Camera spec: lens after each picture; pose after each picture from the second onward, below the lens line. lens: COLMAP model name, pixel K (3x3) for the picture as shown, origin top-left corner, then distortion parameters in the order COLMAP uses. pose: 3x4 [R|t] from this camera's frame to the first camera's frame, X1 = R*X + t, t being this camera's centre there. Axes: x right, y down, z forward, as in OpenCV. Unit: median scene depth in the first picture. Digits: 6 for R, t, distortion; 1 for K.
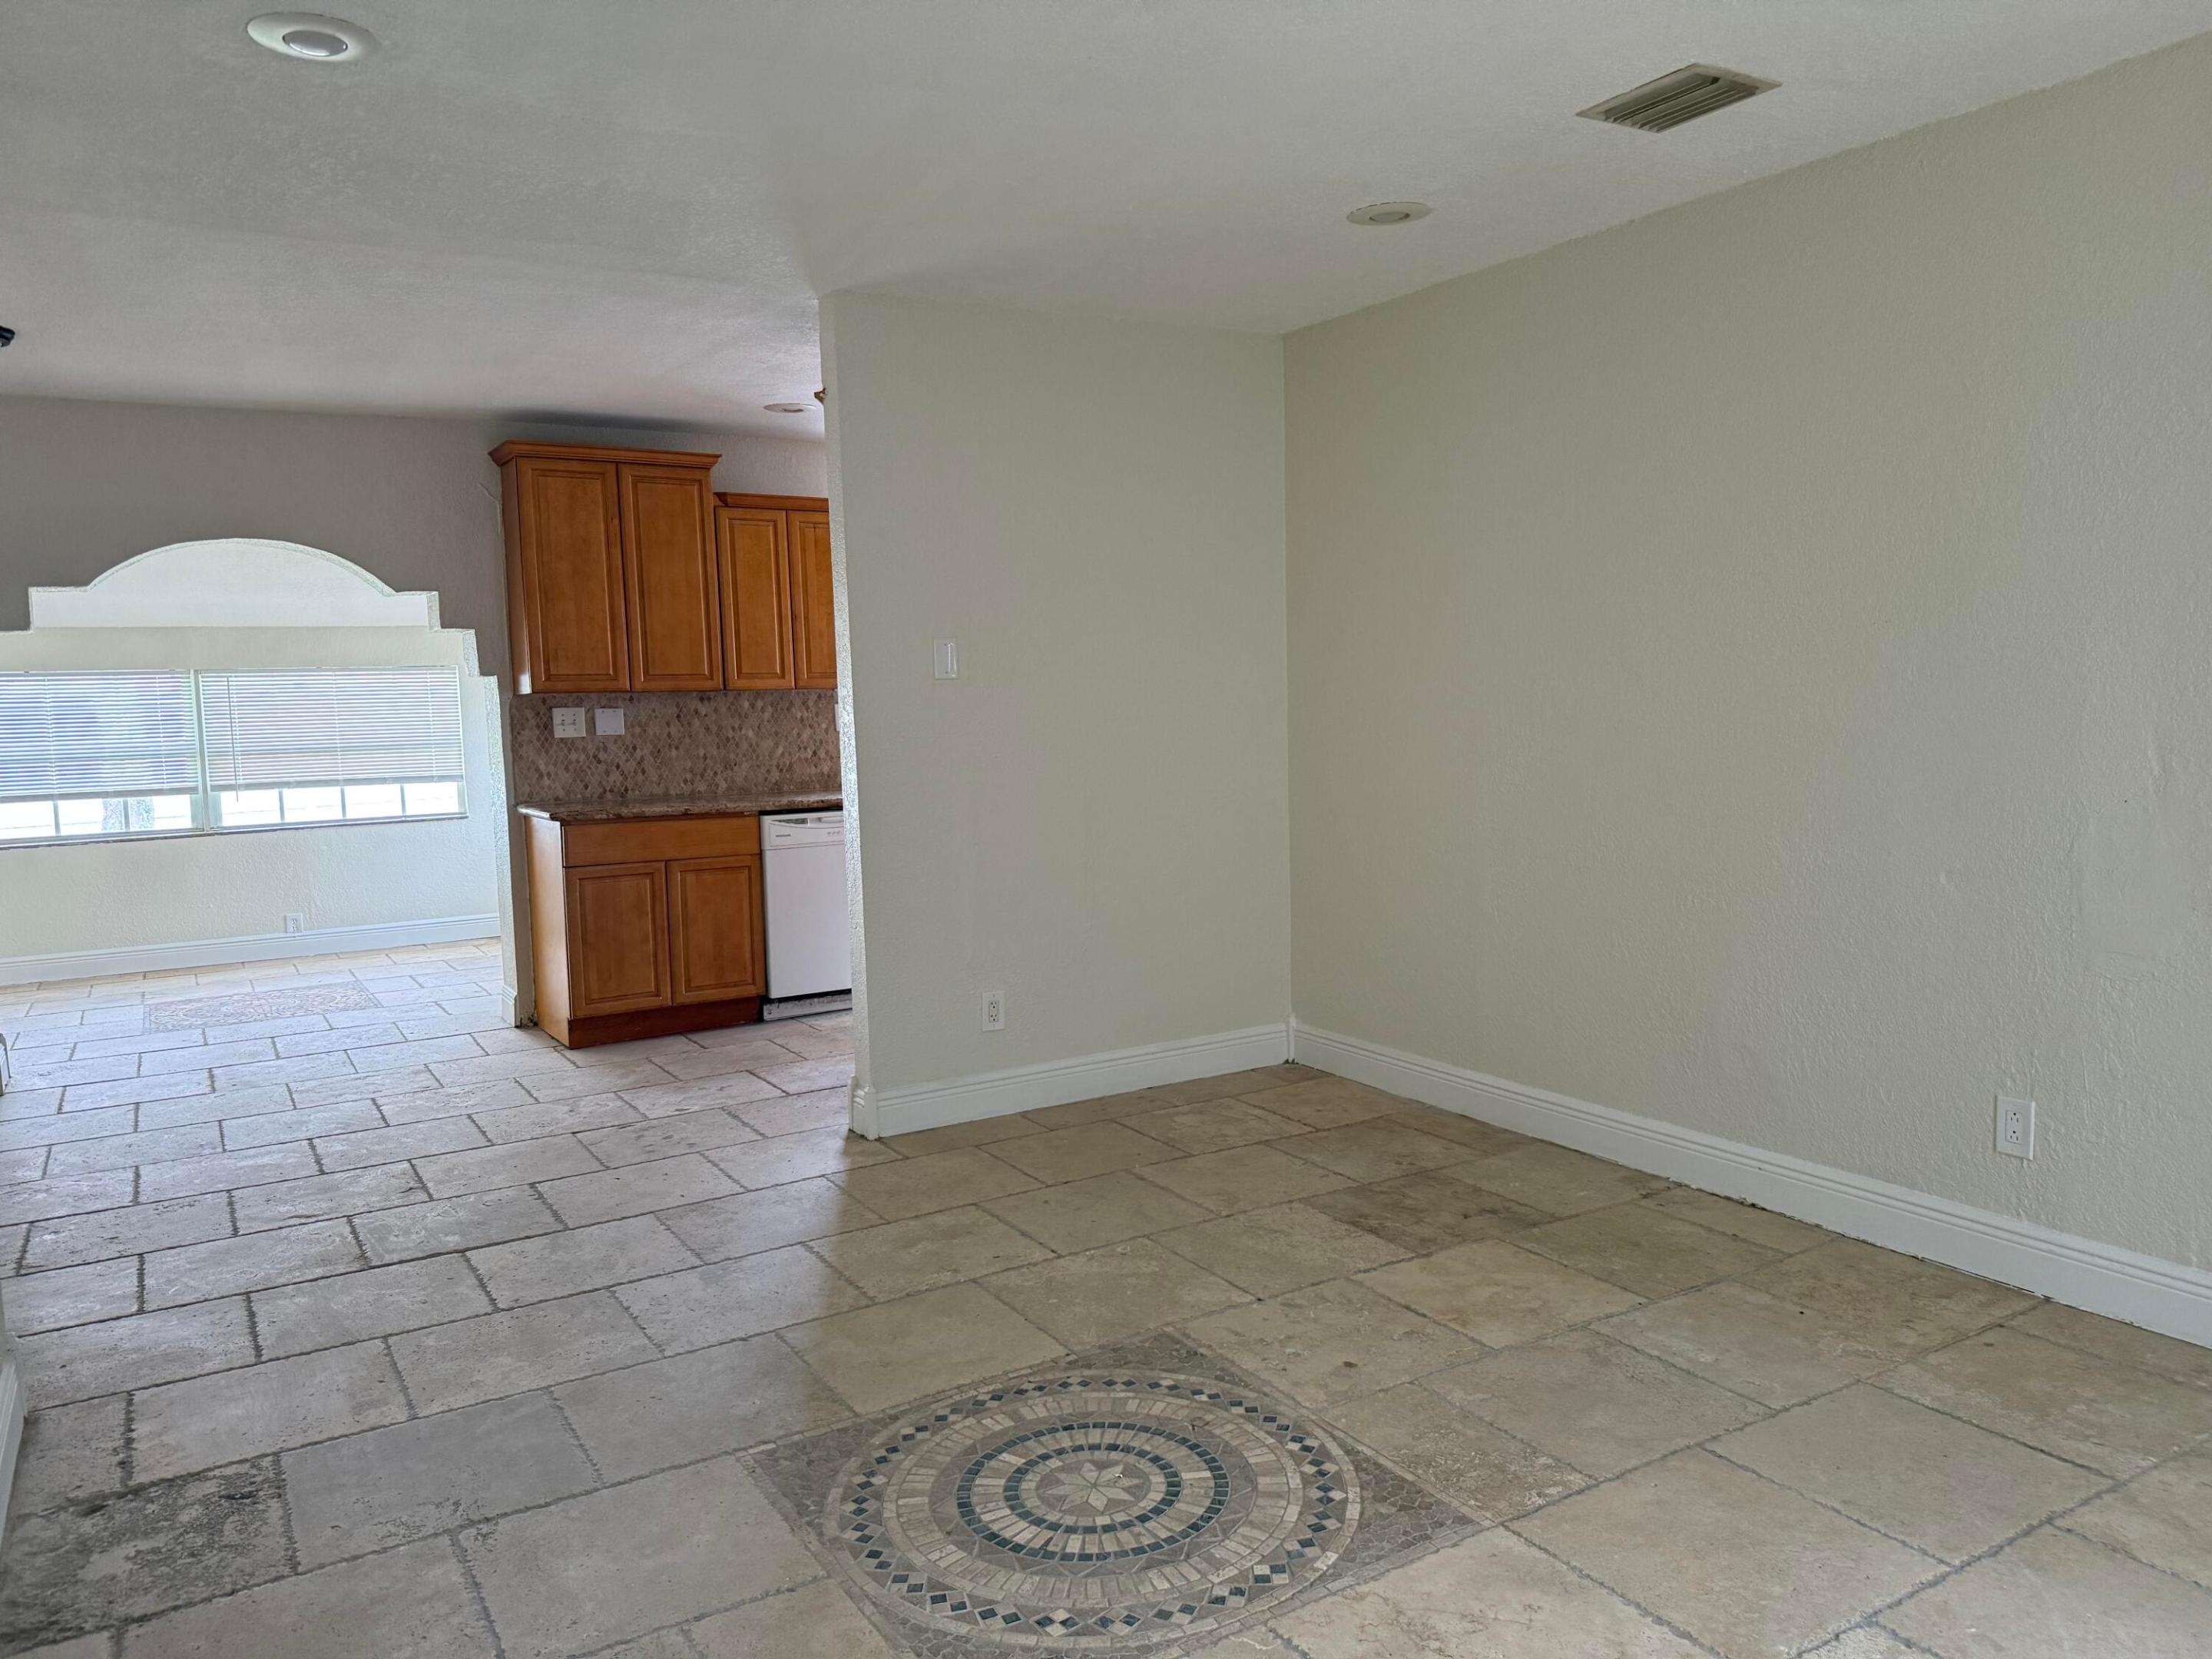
lens RADIAL K [[1555.3, 0, 1116.7], [0, 1555.3, 827.3], [0, 0, 1]] dist [0.067197, -0.088191]
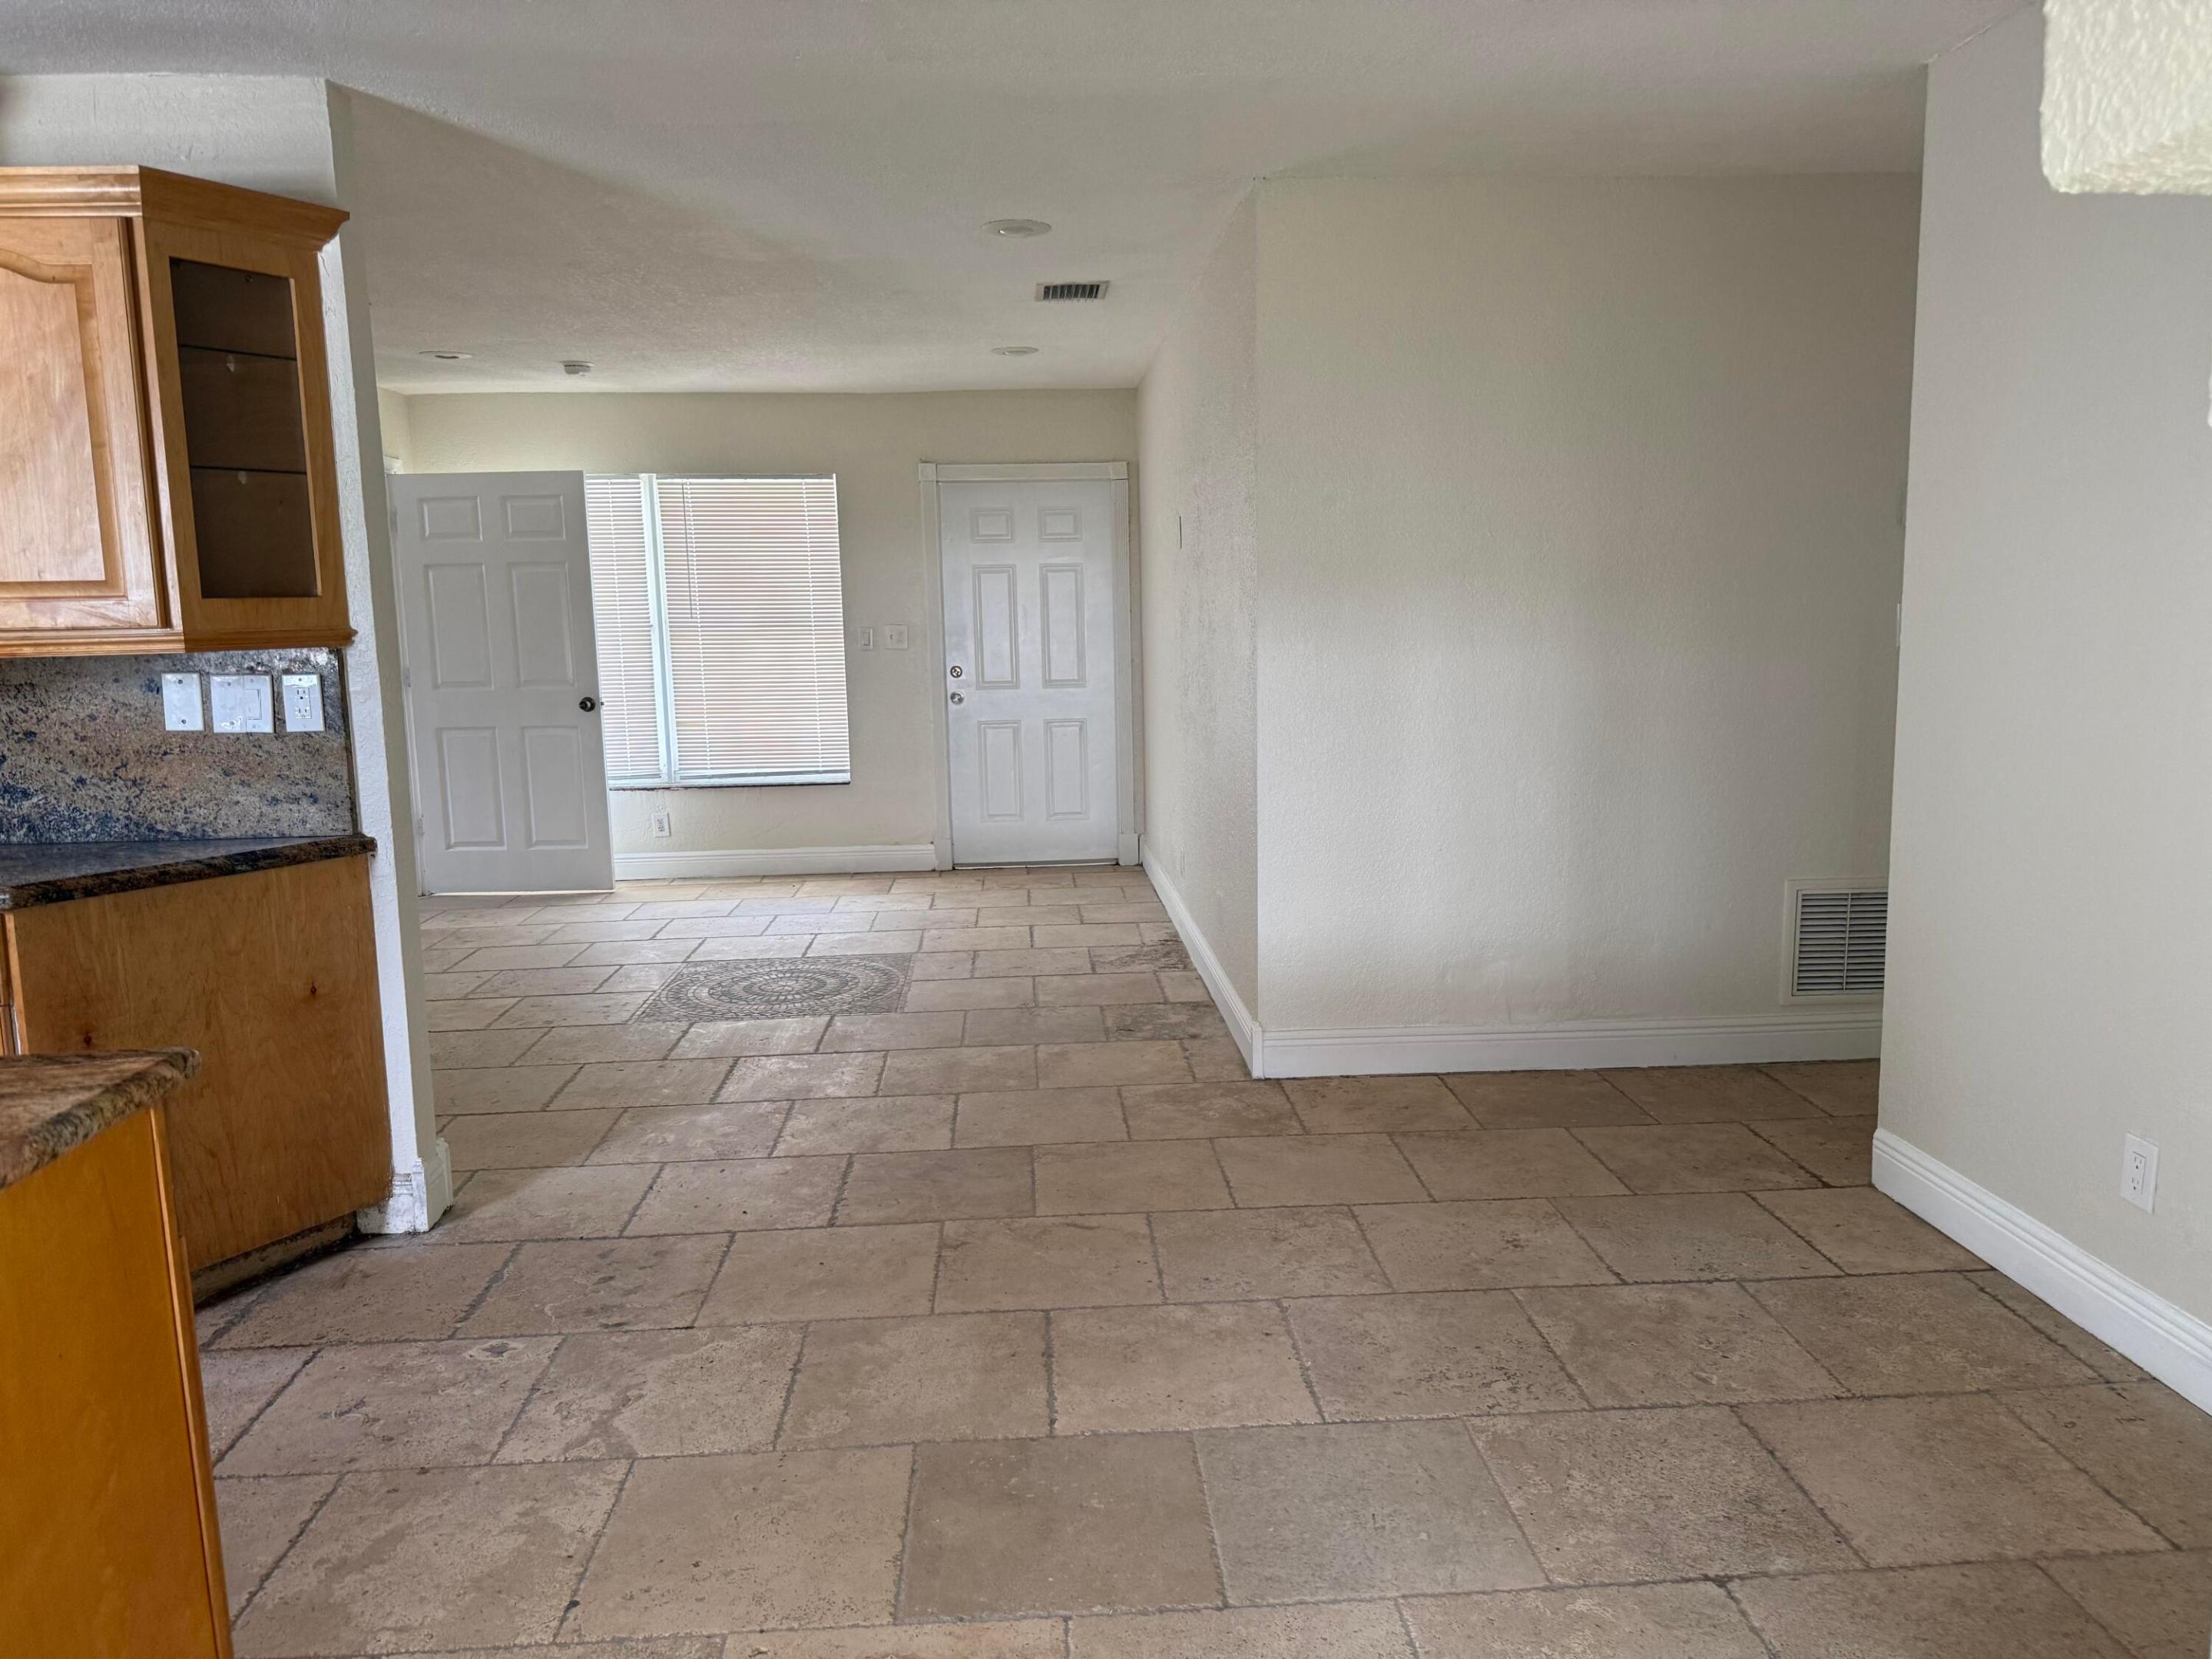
lens RADIAL K [[1555.3, 0, 1106.8], [0, 1555.3, 821.9], [0, 0, 1]] dist [0.067197, -0.088191]
pose [[-0.879861, -0.019437, 0.474833, -0.990455], [0.086500, 0.975923, 0.200231, -0.142975], [-0.467293, 0.217249, -0.856995, 1.783012]]
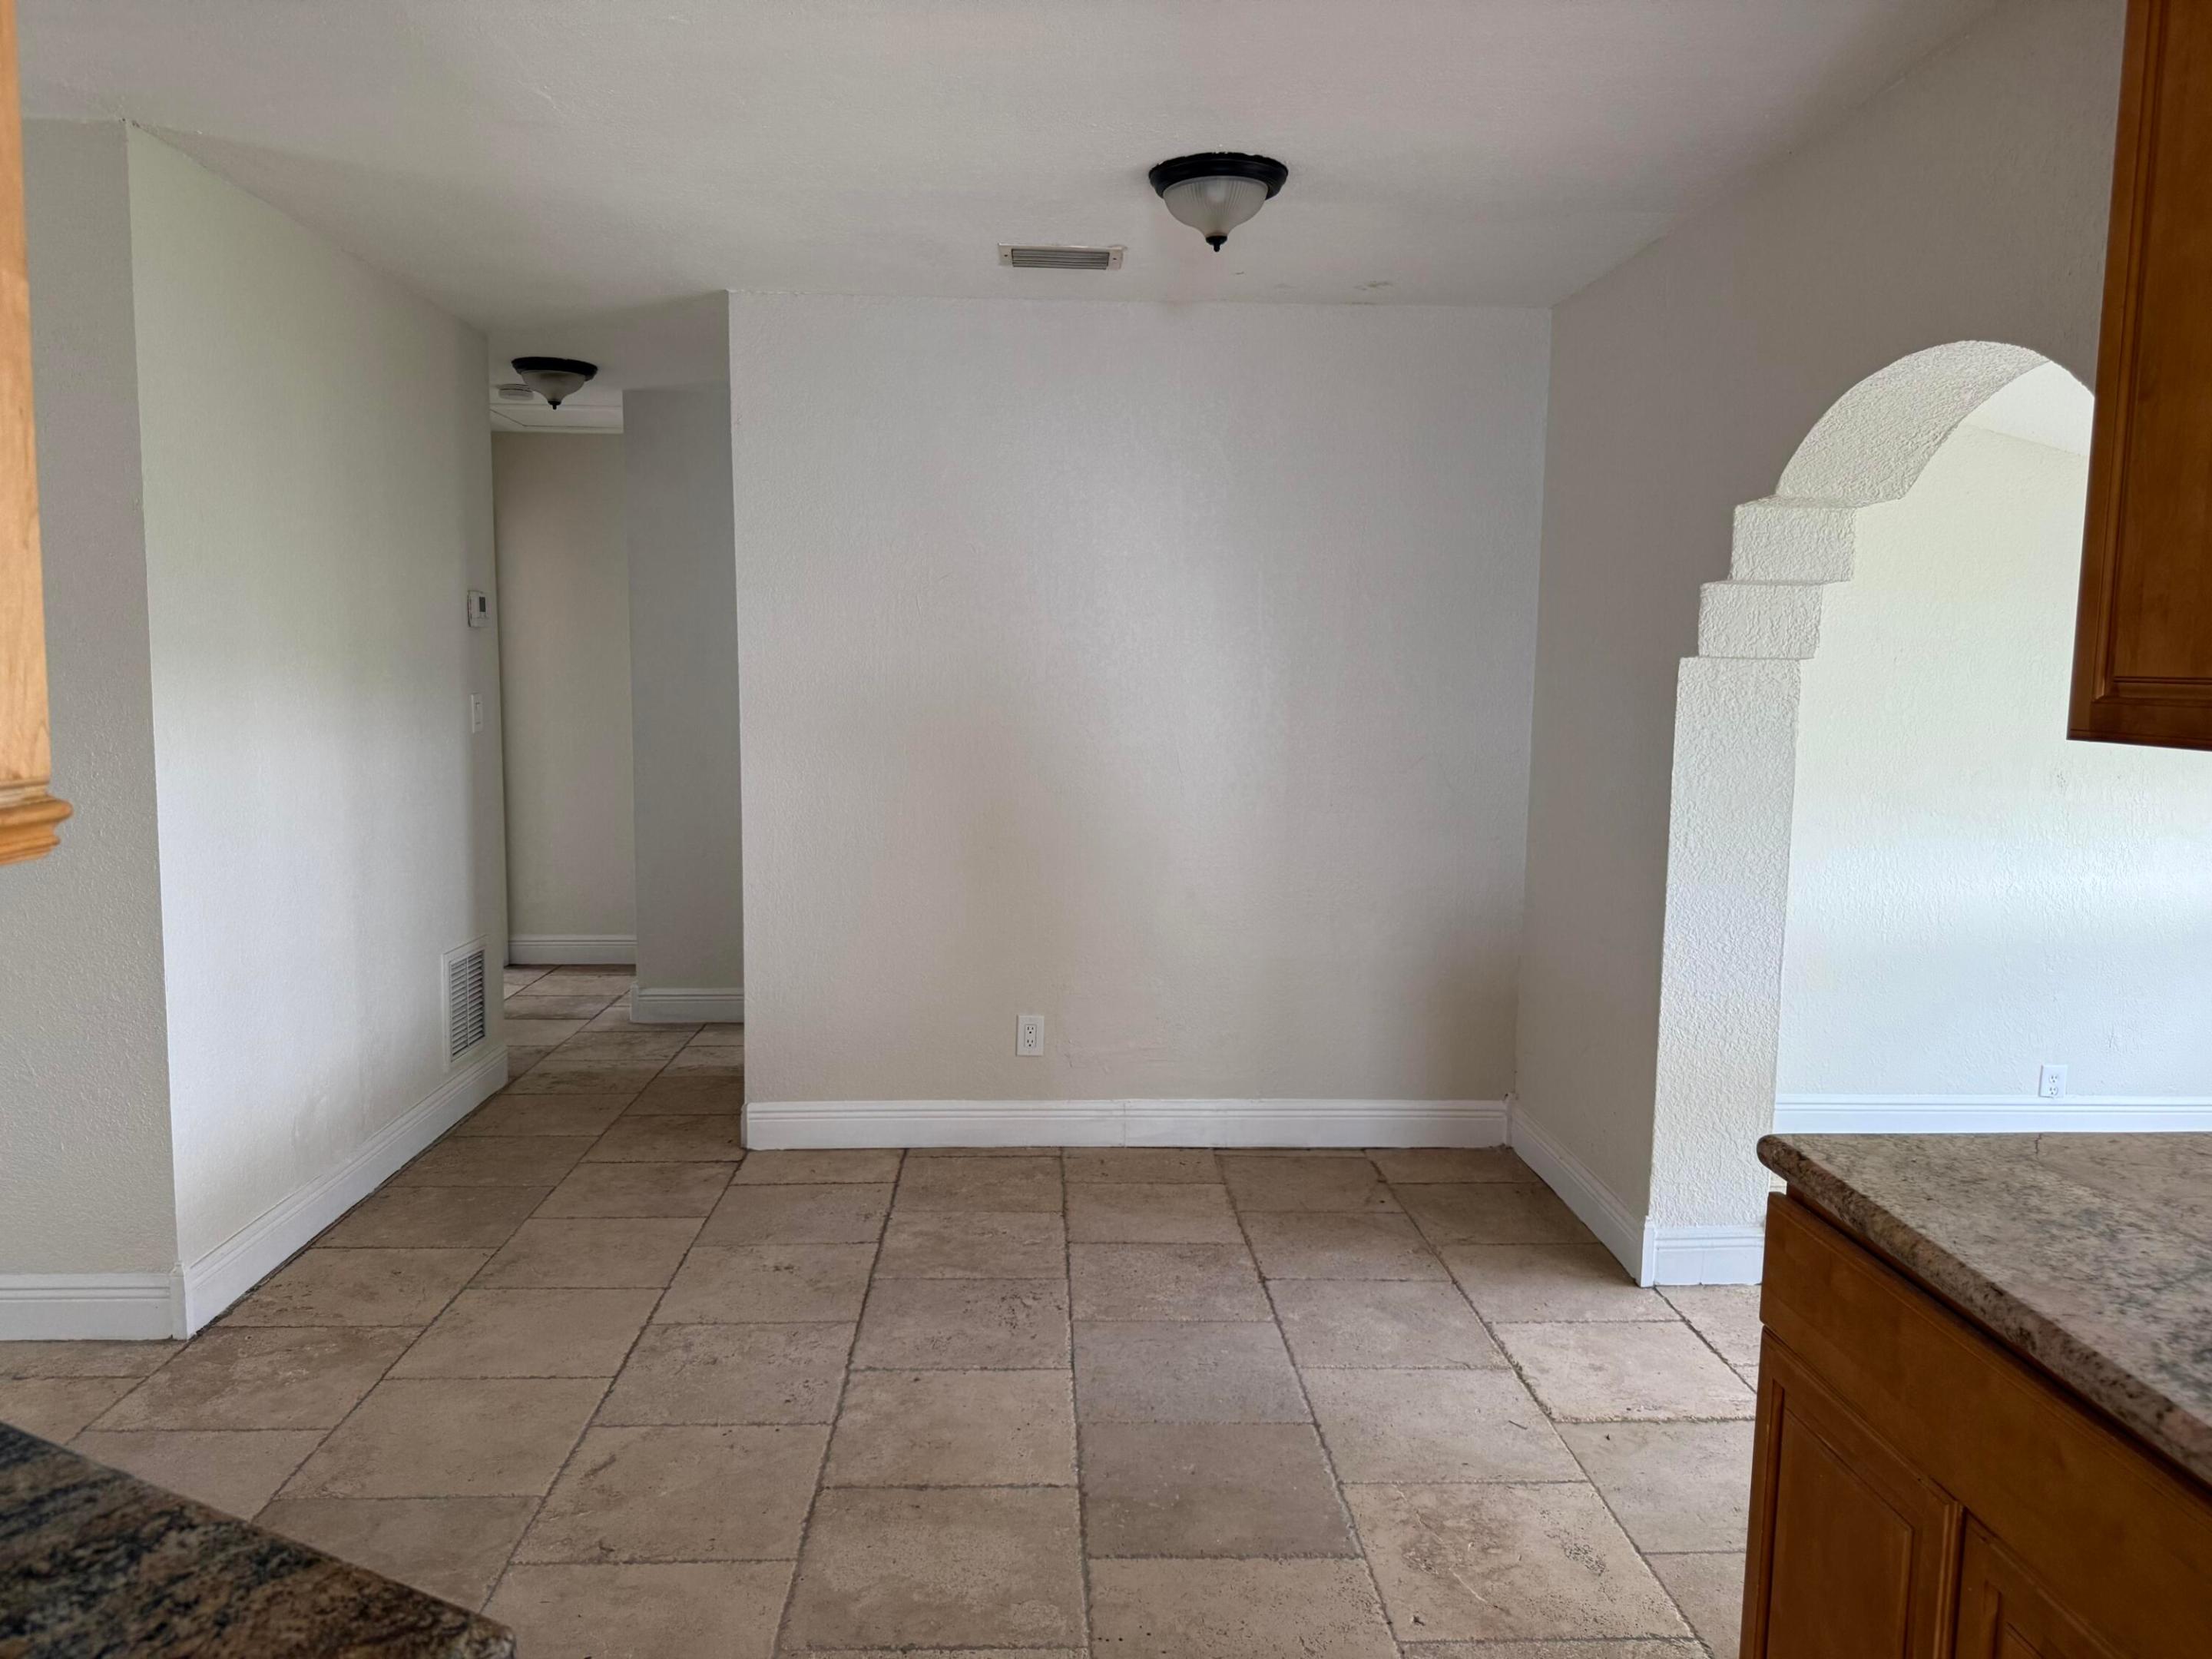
lens RADIAL K [[1555.3, 0, 1112.4], [0, 1555.3, 832.9], [0, 0, 1]] dist [0.067197, -0.088191]
pose [[-0.480451, 0.116370, -0.869267, -0.064920], [-0.073541, 0.982322, 0.172152, -0.167933], [0.873933, 0.146637, -0.463399, 1.570695]]
